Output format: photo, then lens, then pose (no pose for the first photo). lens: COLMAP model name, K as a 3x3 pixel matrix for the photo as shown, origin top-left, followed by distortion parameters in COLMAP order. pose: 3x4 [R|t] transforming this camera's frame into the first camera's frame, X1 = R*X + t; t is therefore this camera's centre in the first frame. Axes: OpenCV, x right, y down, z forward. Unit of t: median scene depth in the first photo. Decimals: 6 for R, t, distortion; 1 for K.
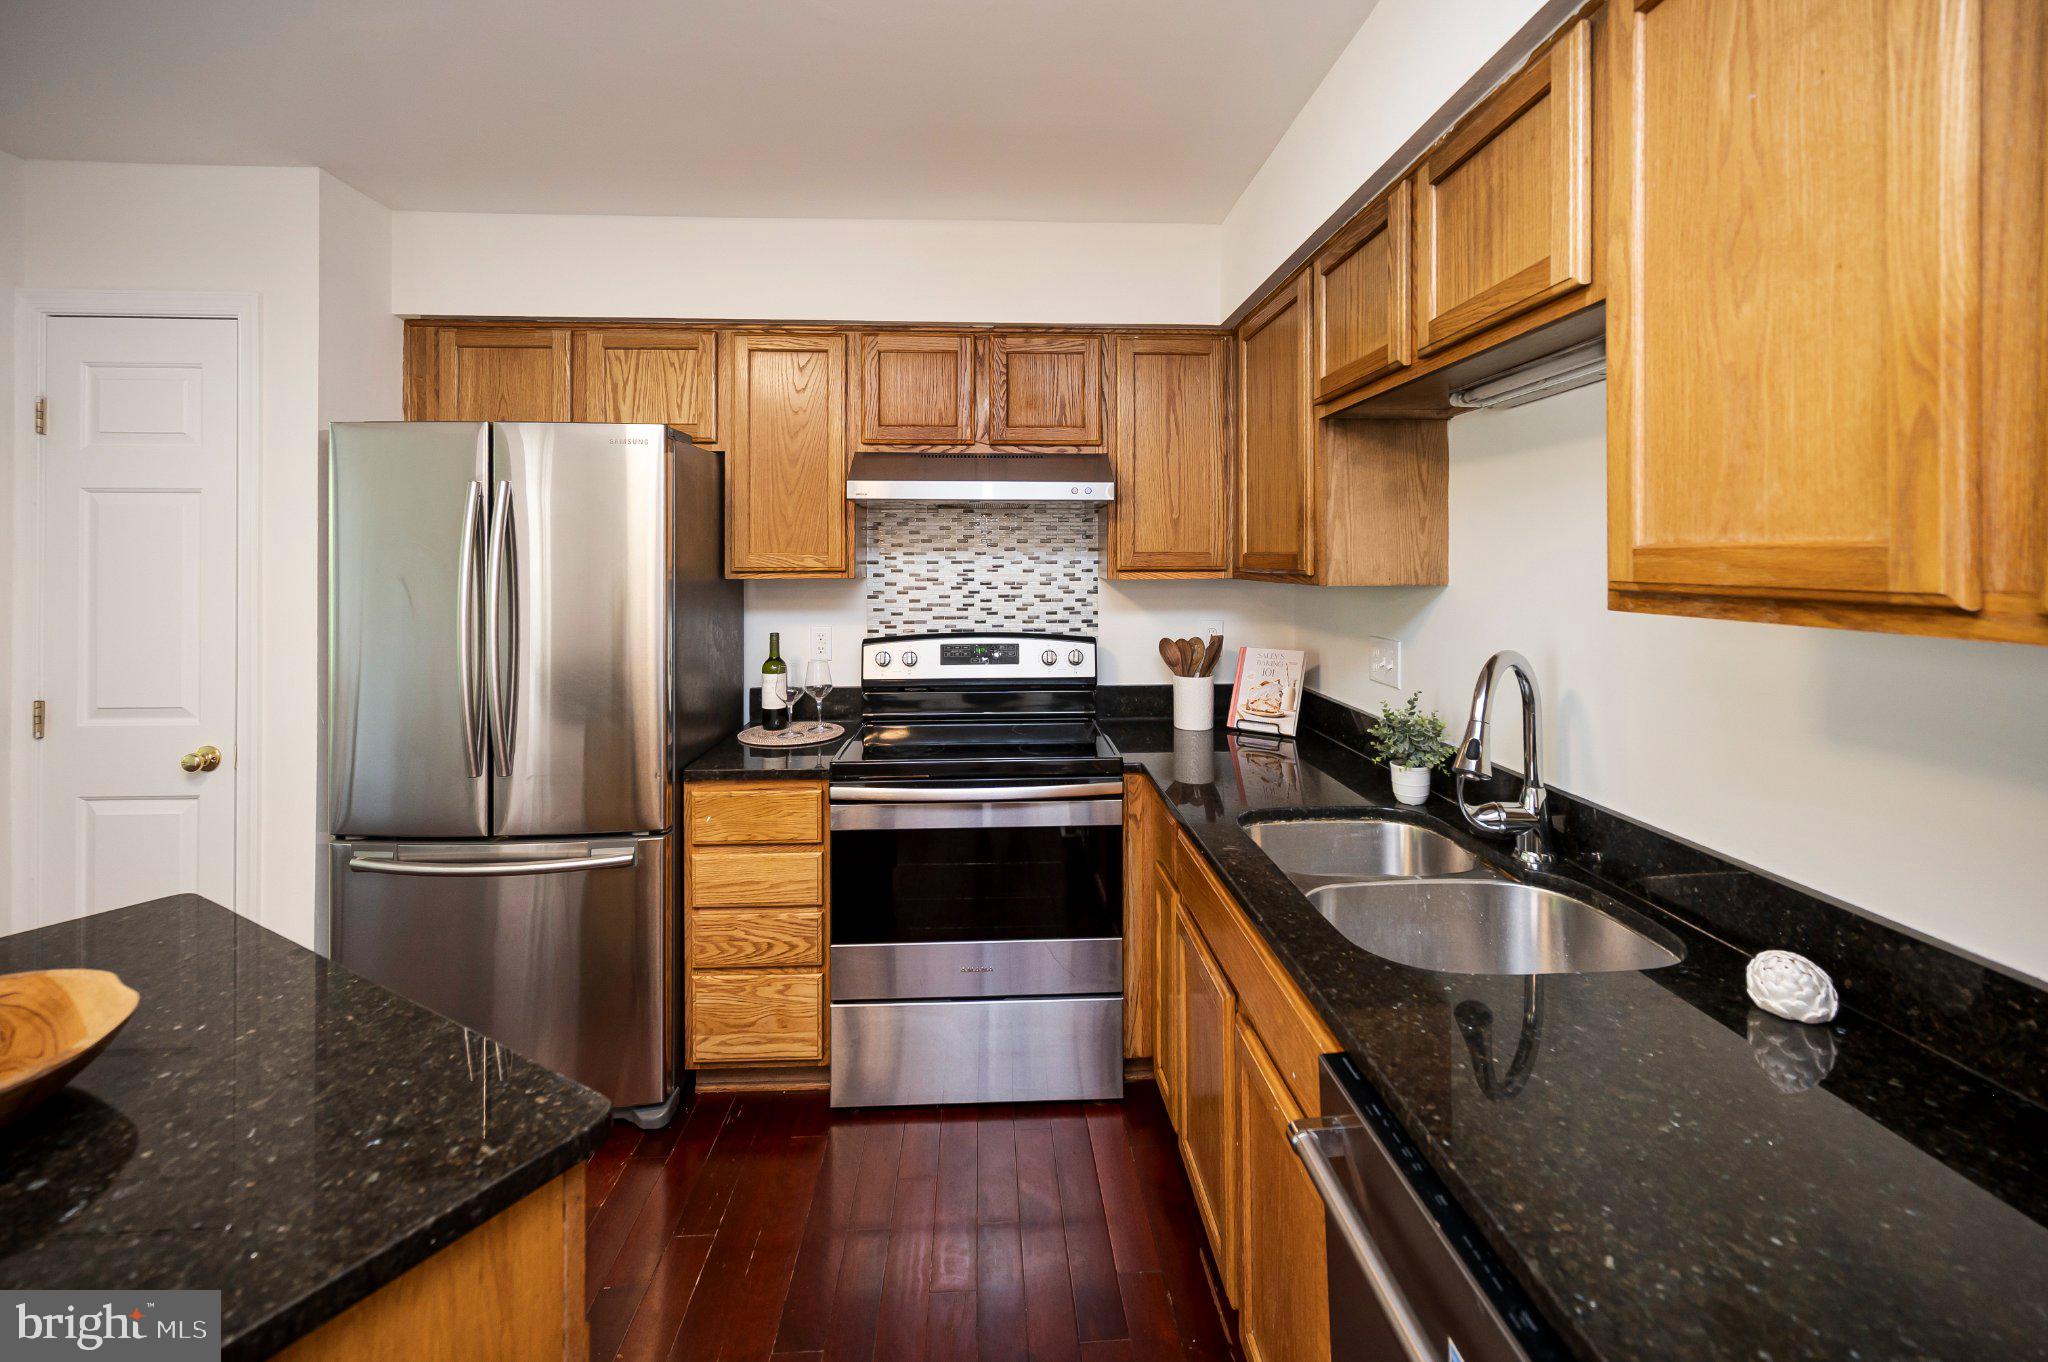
lens RADIAL K [[844.9, 0, 1026.3], [0, 844.9, 566.3], [0, 0, 1]] dist [-0.000833, -0.000102]
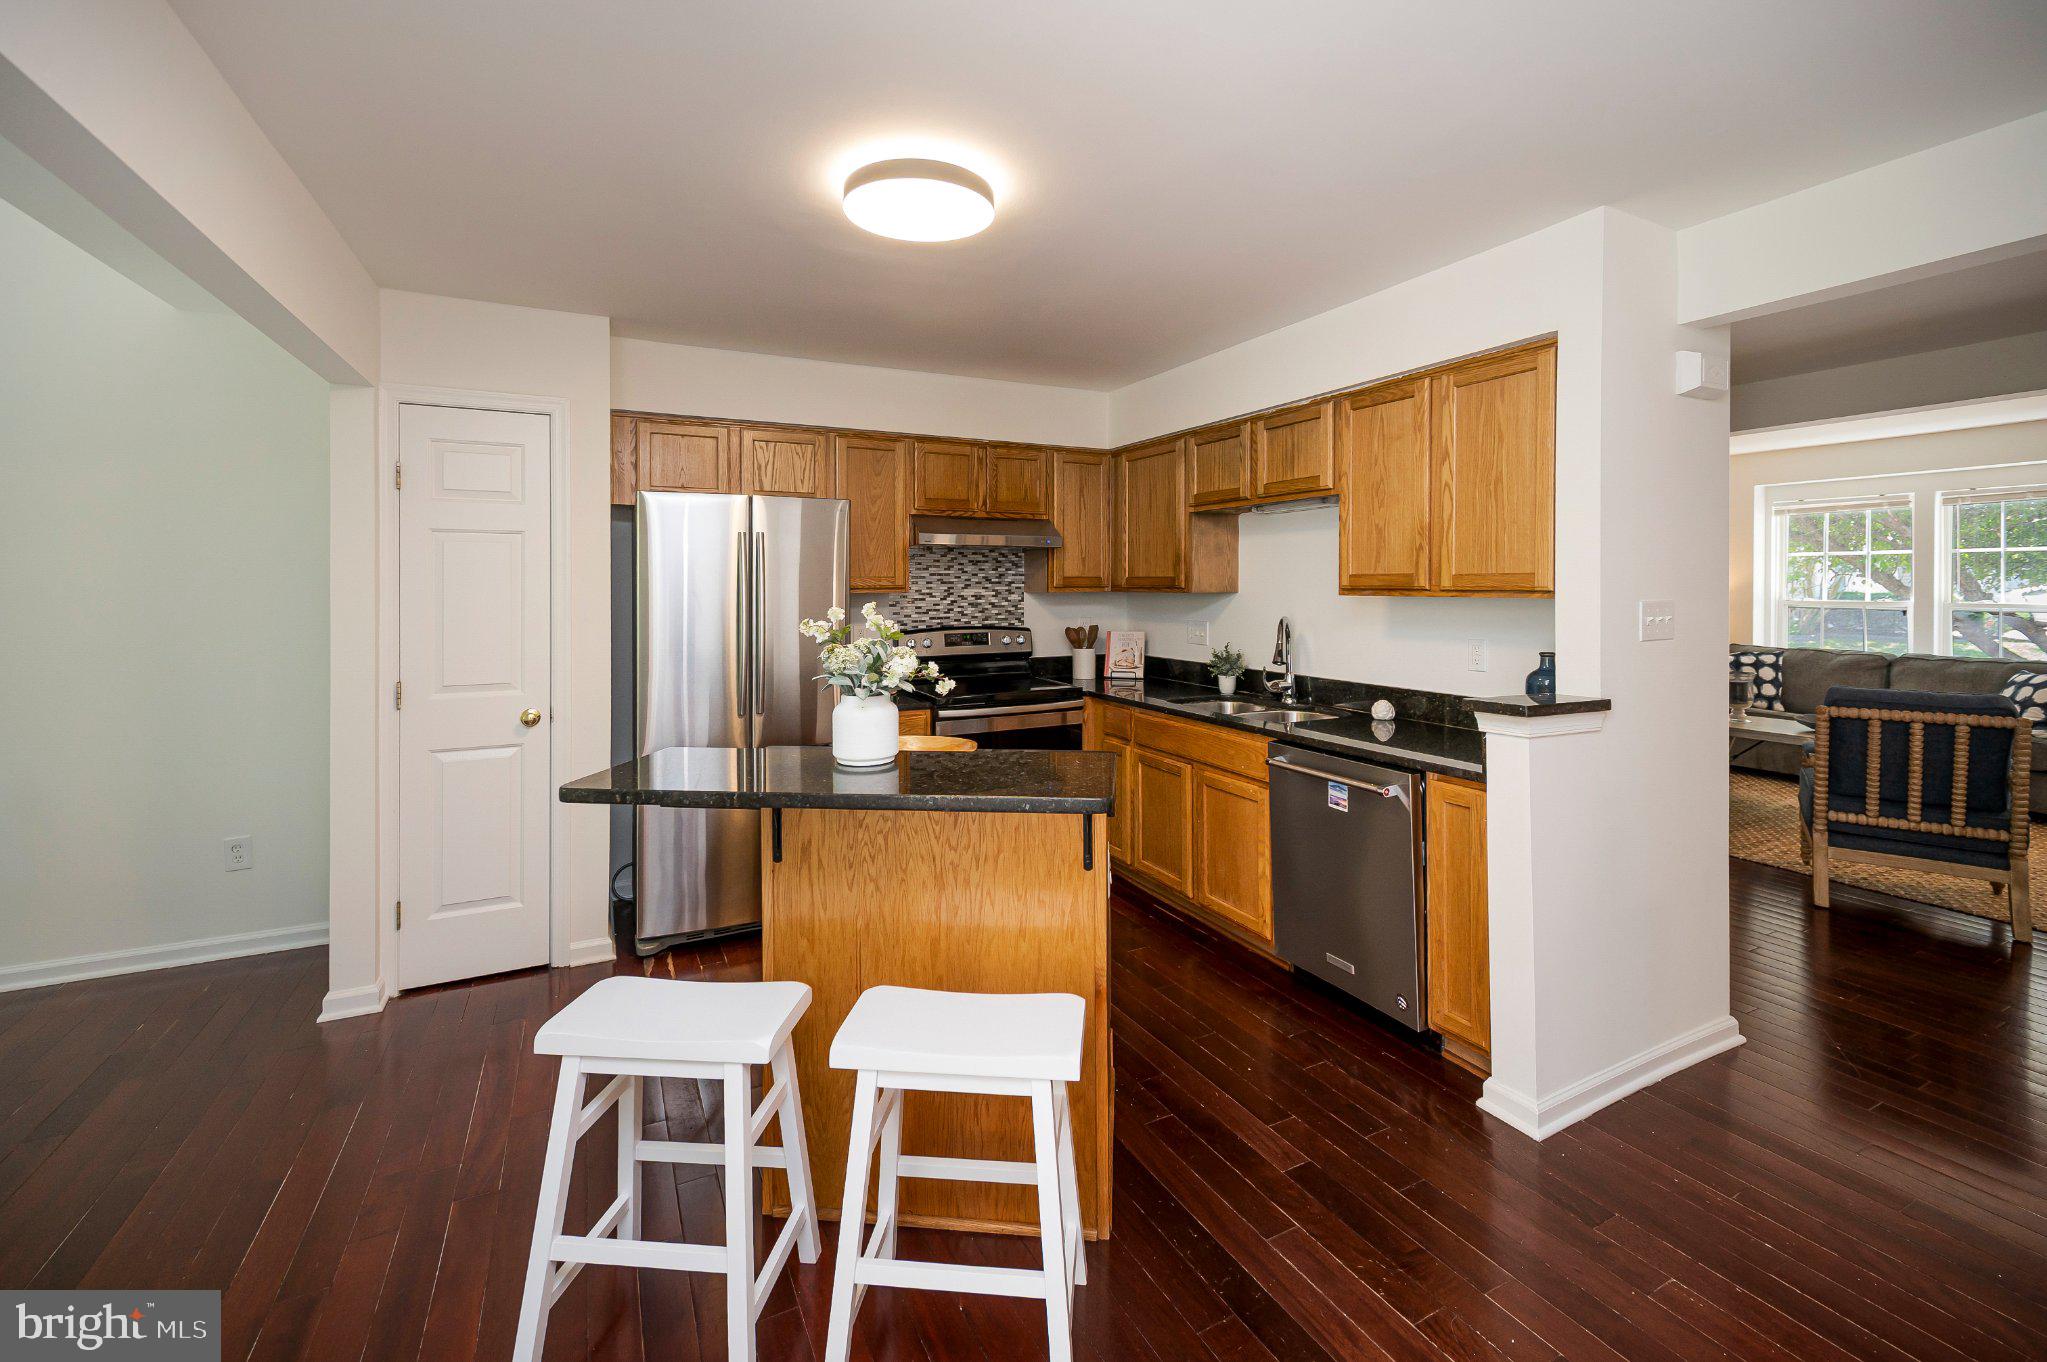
lens RADIAL K [[846.6, 0, 1017.1], [0, 846.6, 601.3], [0, 0, 1]] dist [0.000831, -0.000197]
pose [[0.911729, -0.009791, 0.410675, -0.665520], [0.005333, 0.999914, 0.011999, 0.012817], [-0.410757, -0.008749, 0.911703, -0.538971]]
